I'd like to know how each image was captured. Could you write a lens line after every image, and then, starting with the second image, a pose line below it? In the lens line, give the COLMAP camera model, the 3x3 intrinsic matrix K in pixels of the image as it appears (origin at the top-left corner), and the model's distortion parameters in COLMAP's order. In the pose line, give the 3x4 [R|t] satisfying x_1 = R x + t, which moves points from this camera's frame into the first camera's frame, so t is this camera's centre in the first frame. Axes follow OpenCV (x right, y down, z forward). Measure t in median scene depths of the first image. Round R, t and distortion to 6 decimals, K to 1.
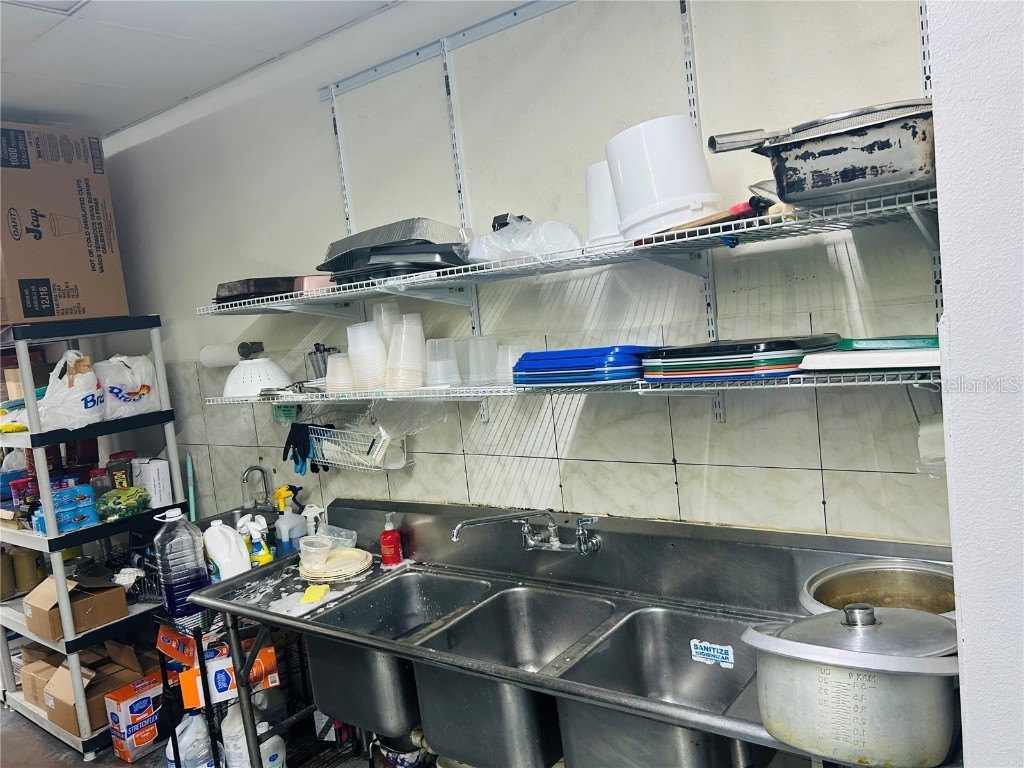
lens RADIAL K [[774.3, 0, 510.4], [0, 774.3, 379.2], [0, 0, 1]] dist [0.029113, -0.032110]
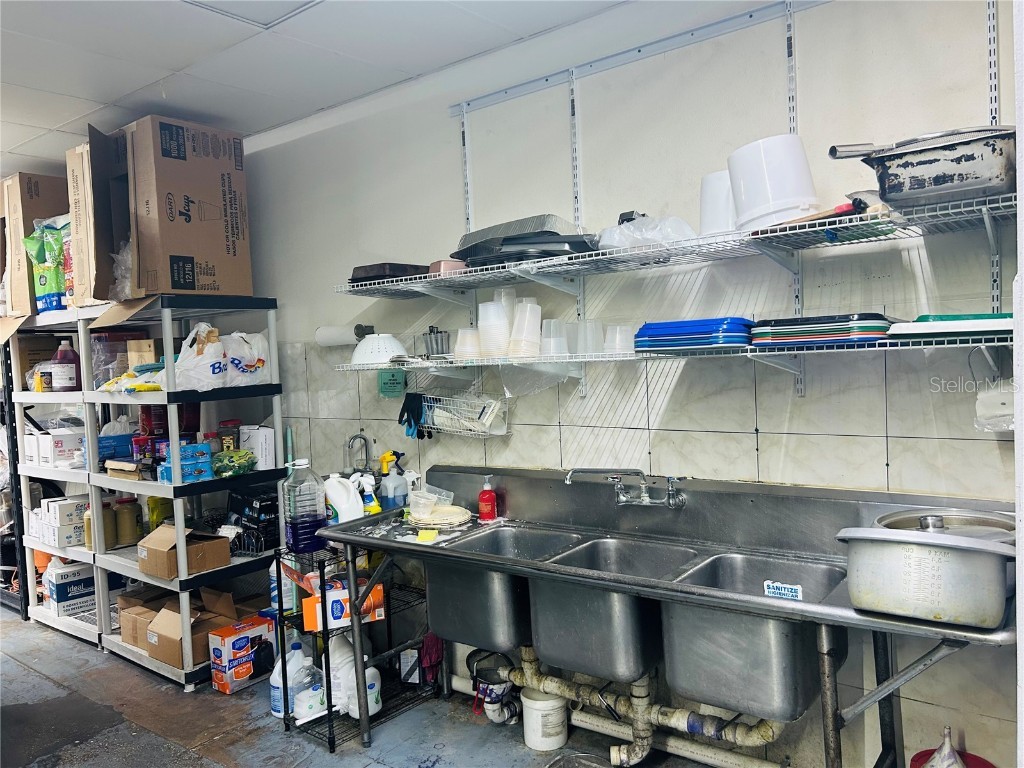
lens RADIAL K [[774.3, 0, 514.4], [0, 774.3, 386.7], [0, 0, 1]] dist [0.029113, -0.032110]
pose [[0.997907, 0.064158, -0.008058, -0.129296], [-0.064439, 0.997054, -0.041617, 0.096910], [0.005365, 0.042049, 0.999101, -0.157080]]
